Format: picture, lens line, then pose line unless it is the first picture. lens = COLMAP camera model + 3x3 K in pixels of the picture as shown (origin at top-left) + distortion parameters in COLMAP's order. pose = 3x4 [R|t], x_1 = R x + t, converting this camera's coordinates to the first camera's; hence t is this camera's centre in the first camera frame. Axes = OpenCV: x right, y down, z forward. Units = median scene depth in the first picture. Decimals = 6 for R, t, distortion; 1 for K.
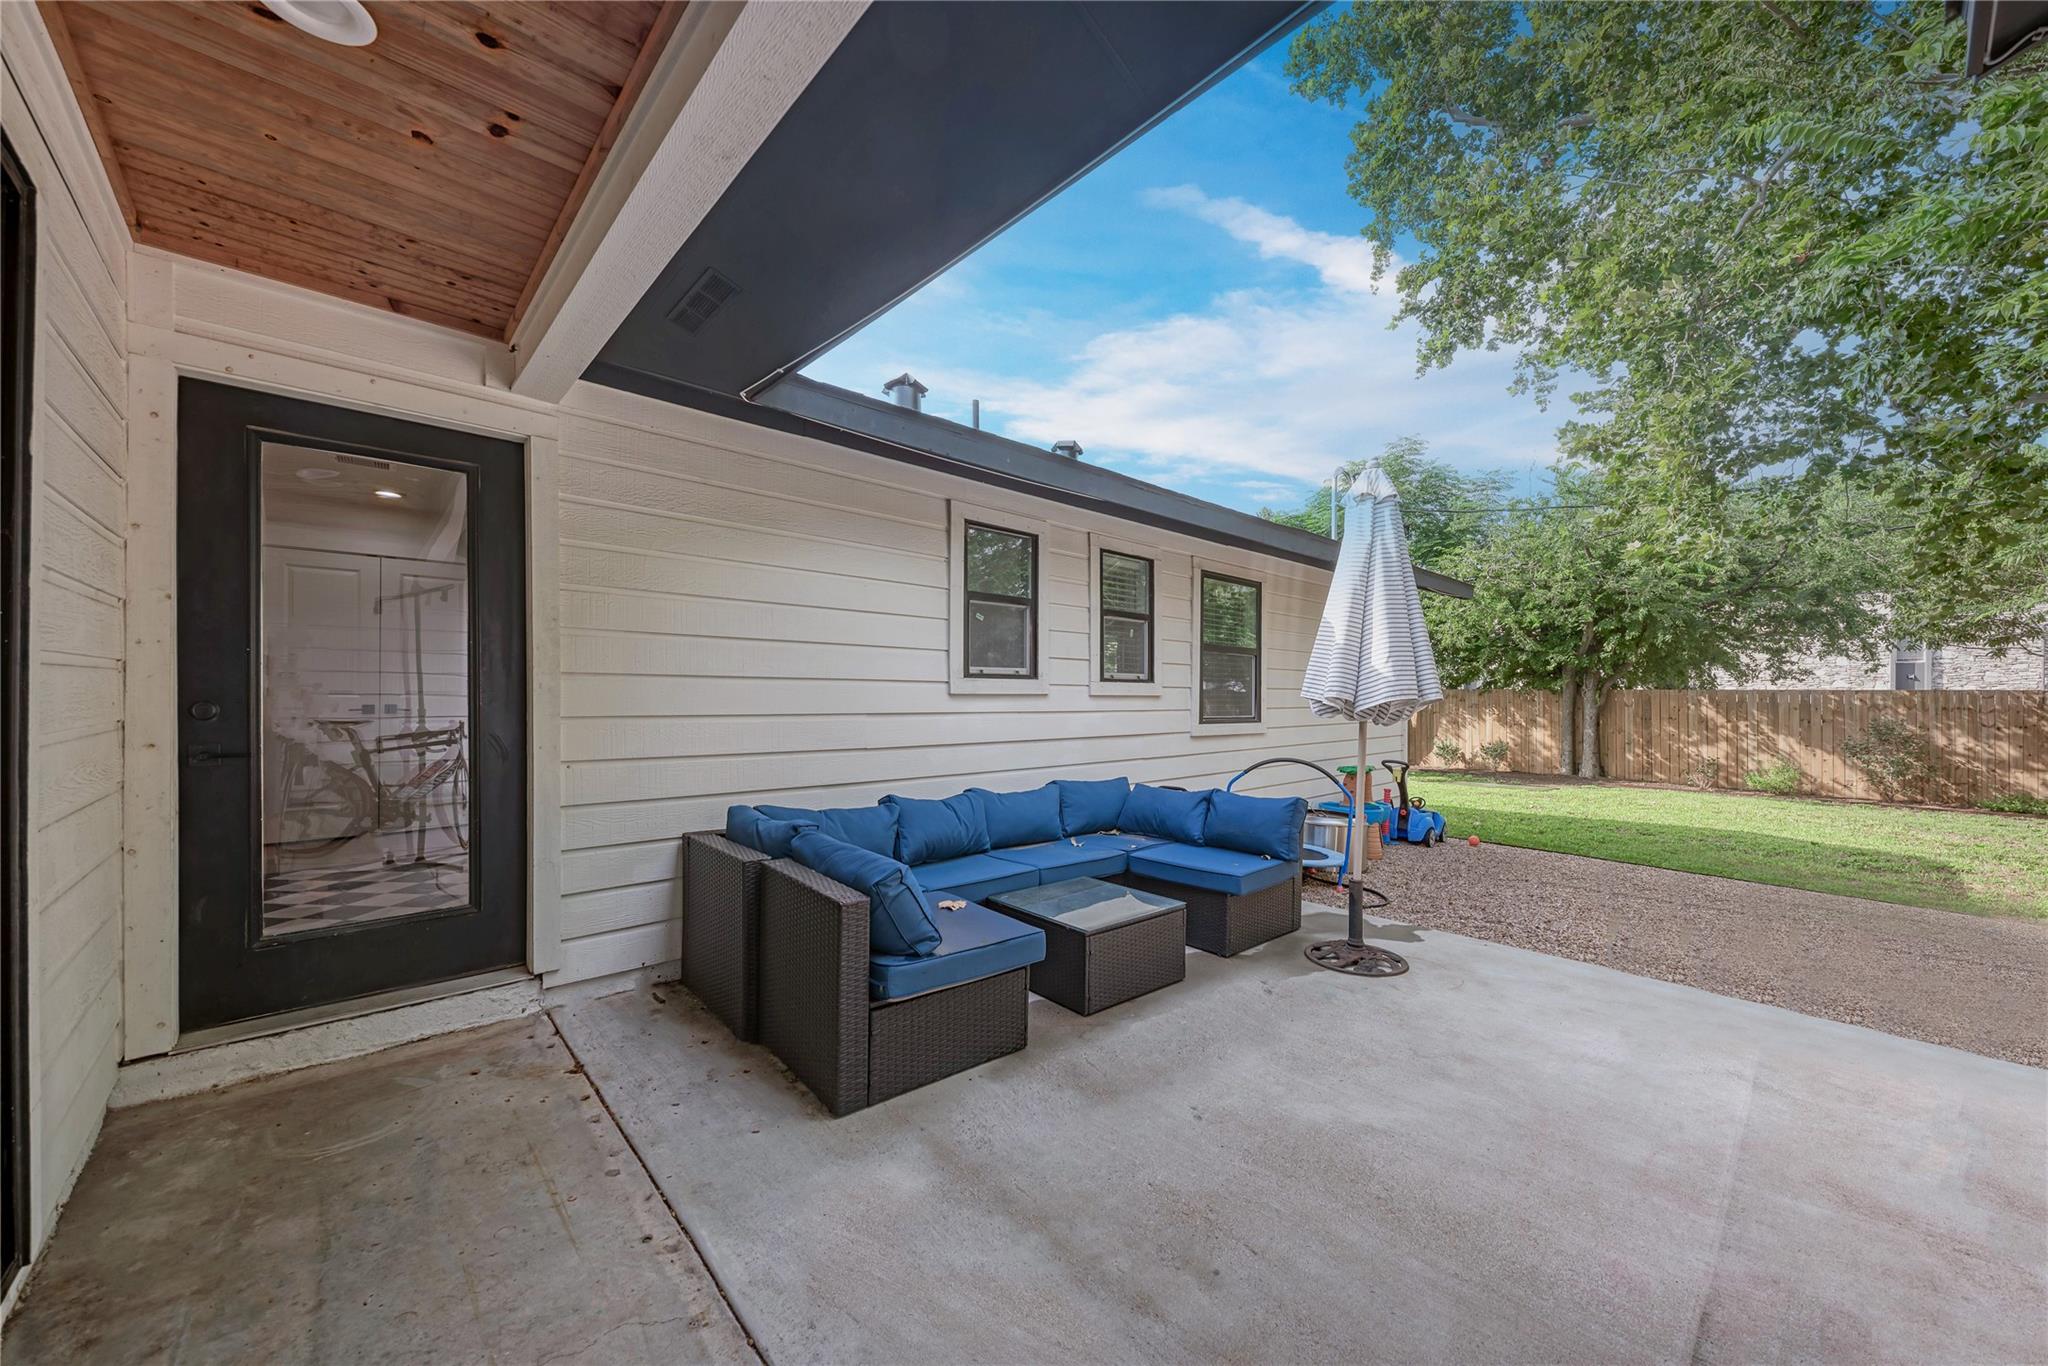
lens RADIAL K [[751.7, 0, 1023.0], [0, 751.7, 691.3], [0, 0, 1]] dist [-0.000026, -0.000070]
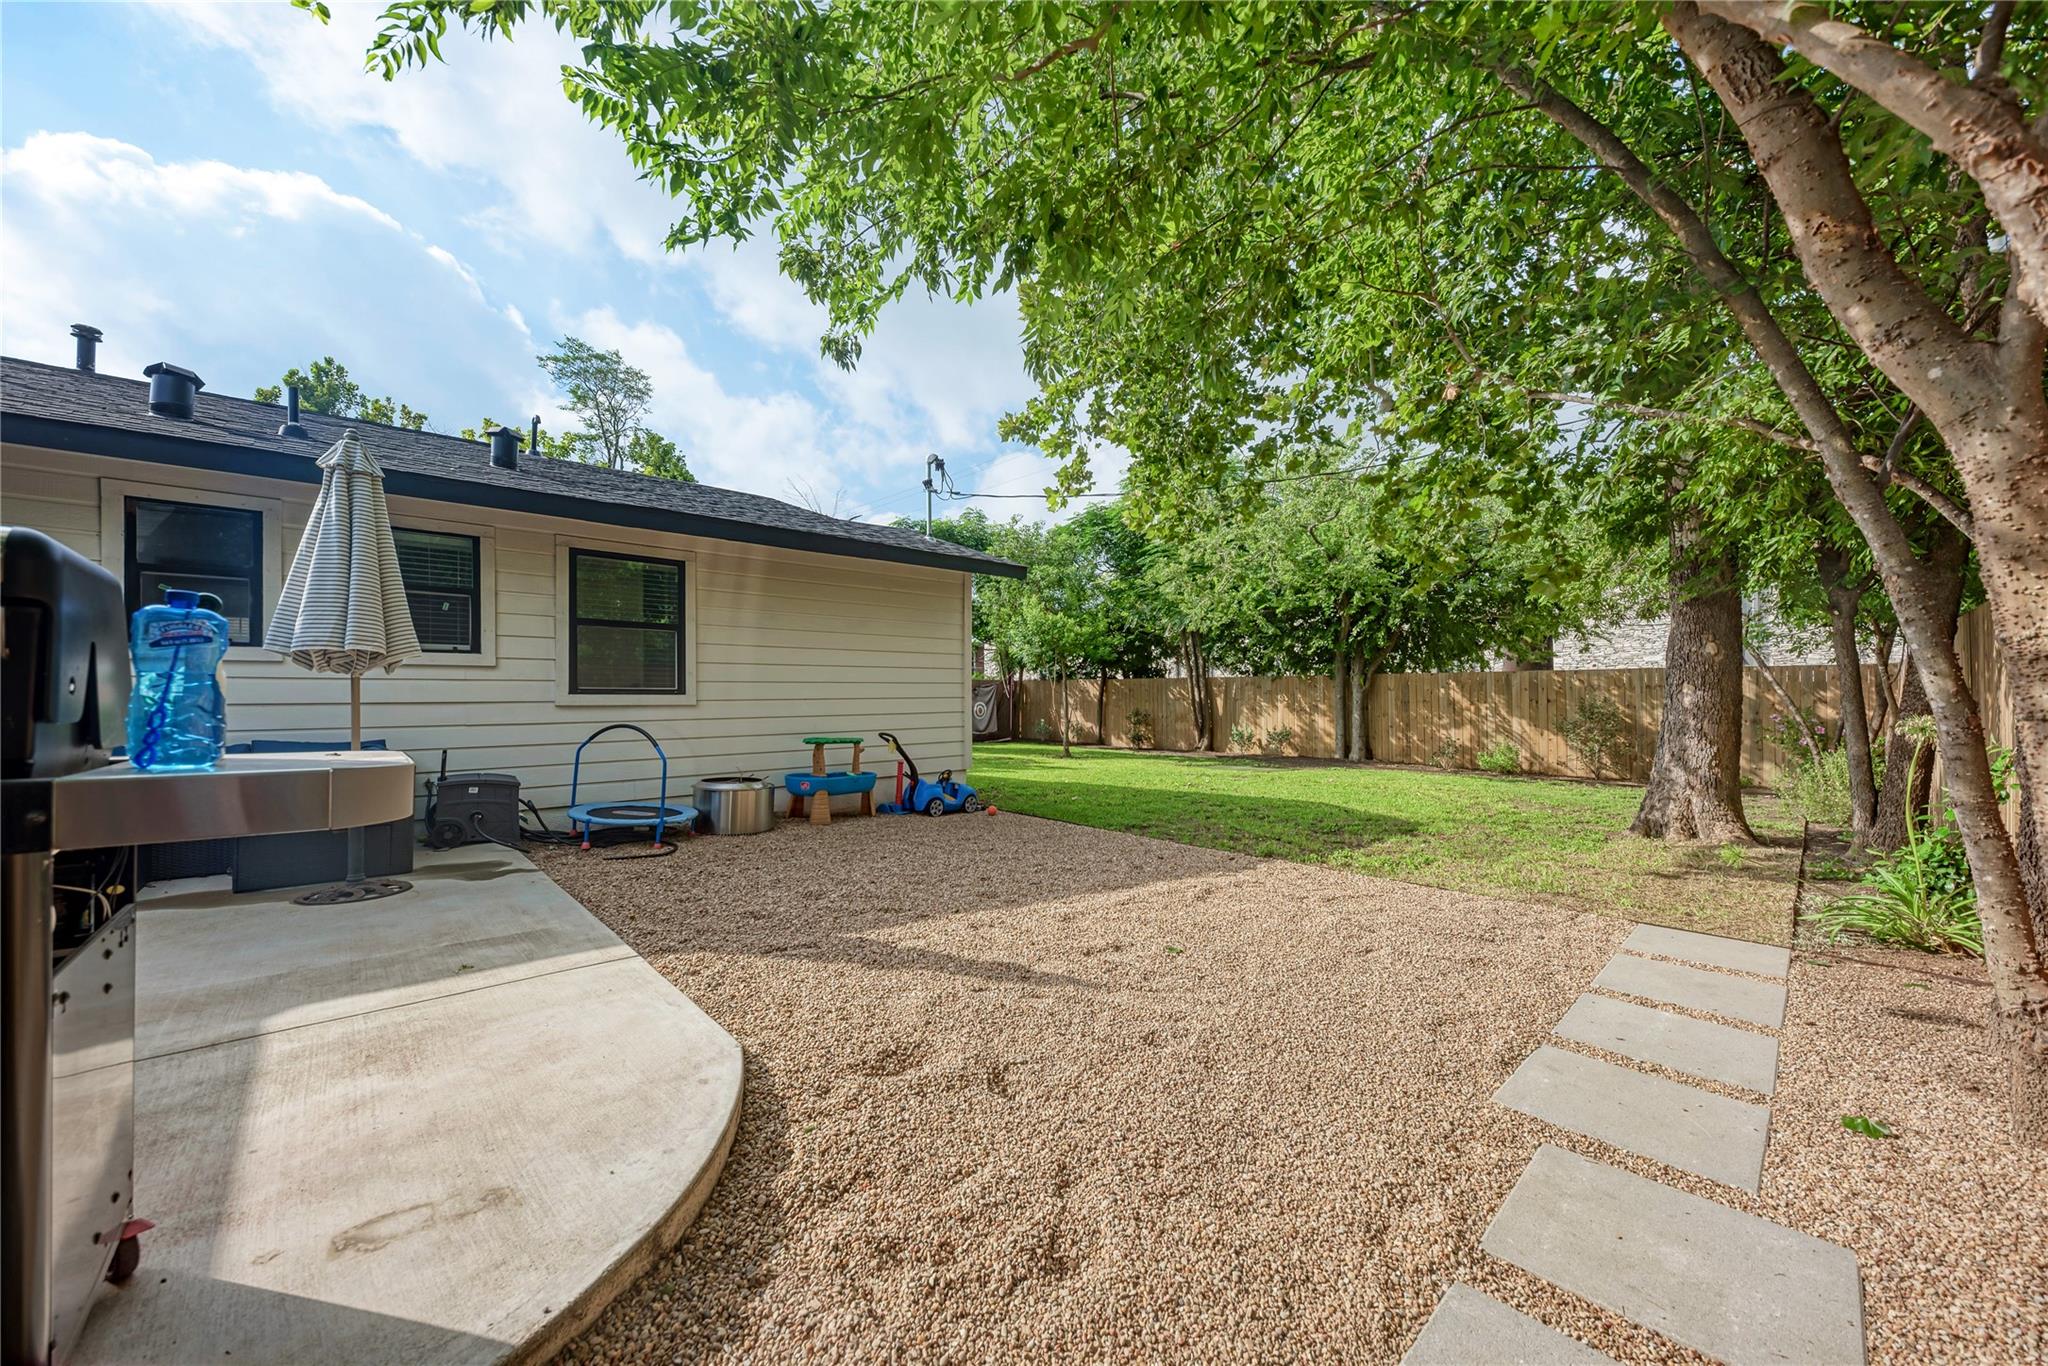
lens RADIAL K [[751.7, 0, 1024.6], [0, 751.7, 688.7], [0, 0, 1]] dist [-0.000026, -0.000070]
pose [[0.999964, -0.007352, 0.004163, 0.325511], [0.007357, 0.999972, -0.001262, 0.015721], [-0.004154, 0.001293, 0.999991, -0.021816]]
